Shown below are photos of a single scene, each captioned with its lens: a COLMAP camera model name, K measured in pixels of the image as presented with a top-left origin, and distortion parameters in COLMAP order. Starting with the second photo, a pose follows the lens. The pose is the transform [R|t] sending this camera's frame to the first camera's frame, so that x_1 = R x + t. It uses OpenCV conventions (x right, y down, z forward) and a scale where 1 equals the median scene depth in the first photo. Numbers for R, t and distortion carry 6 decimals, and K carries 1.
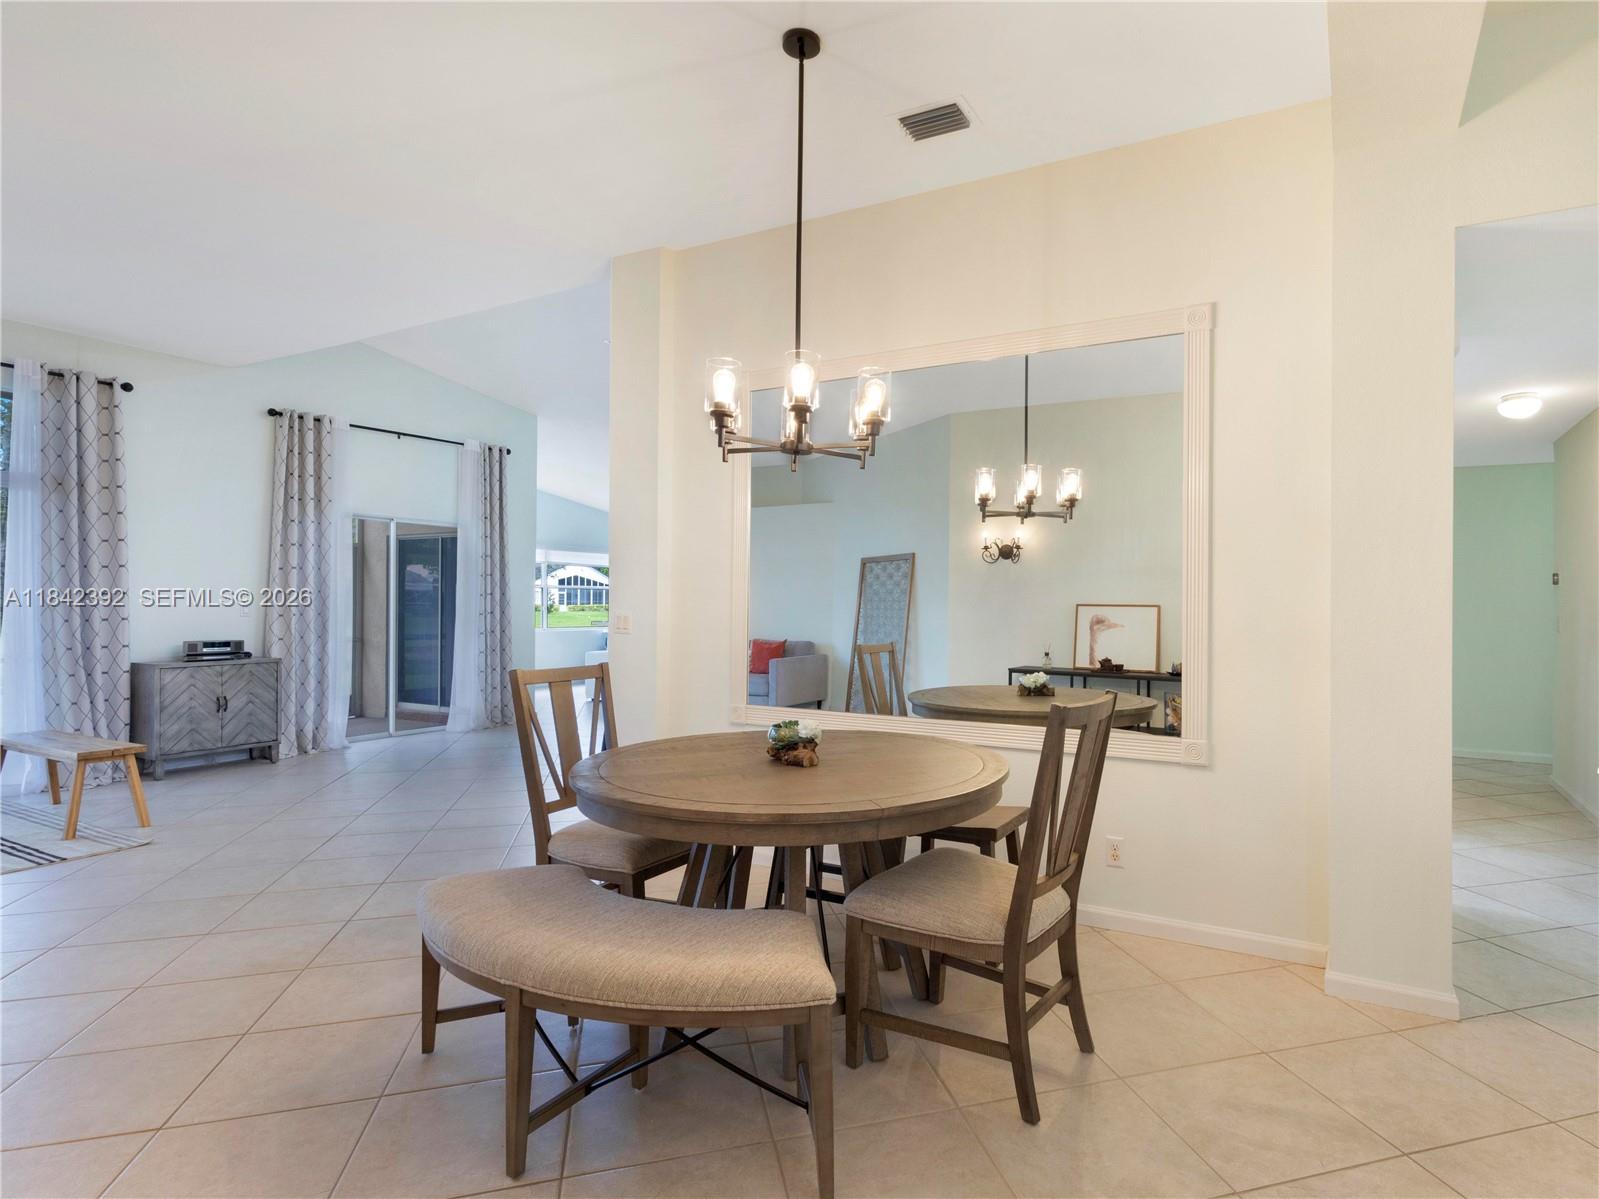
lens RADIAL K [[846.1, 0, 901.5], [0, 846.1, 599.8], [0, 0, 1]] dist [0.002446, 0.001032]
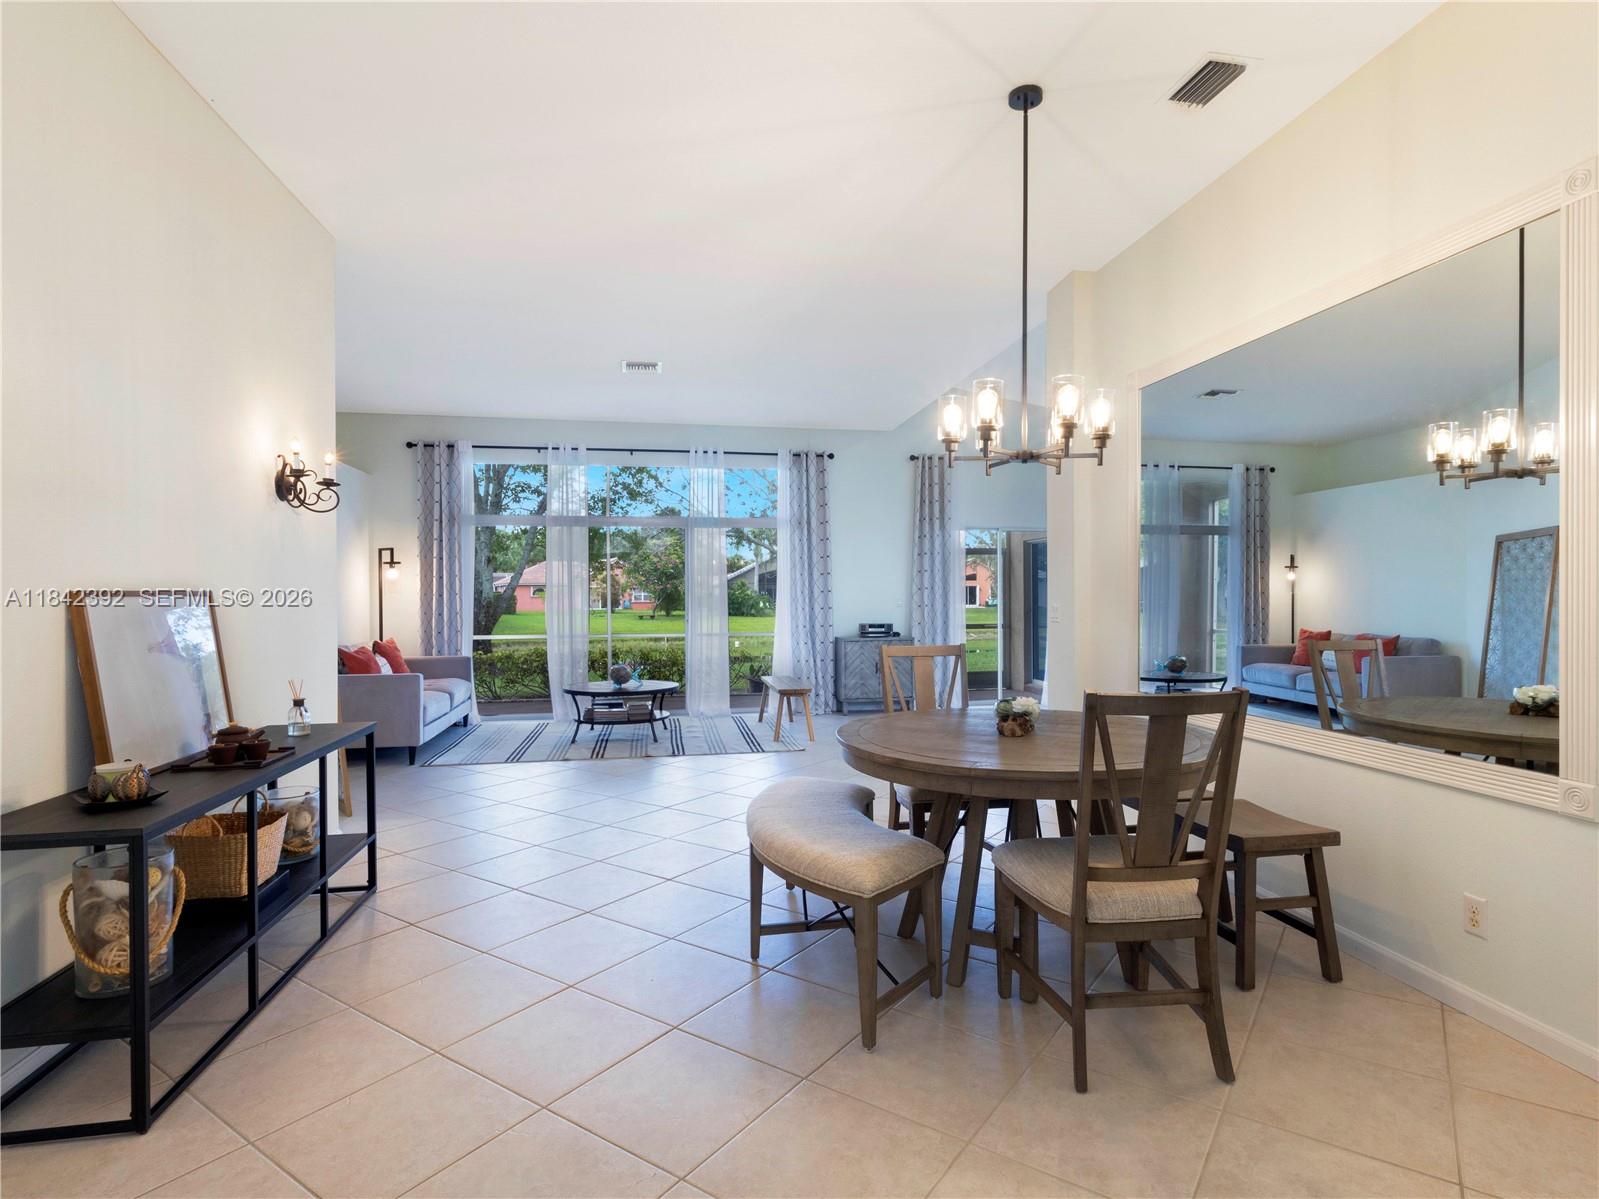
lens RADIAL K [[840.5, 0, 823.2], [0, 840.5, 599.3], [0, 0, 1]] dist [0.000183, -0.000001]
pose [[0.630822, -0.003376, -0.775920, 0.246574], [0.009326, 0.999951, 0.003231, 0.001907], [0.775871, -0.009274, 0.630823, 0.034211]]
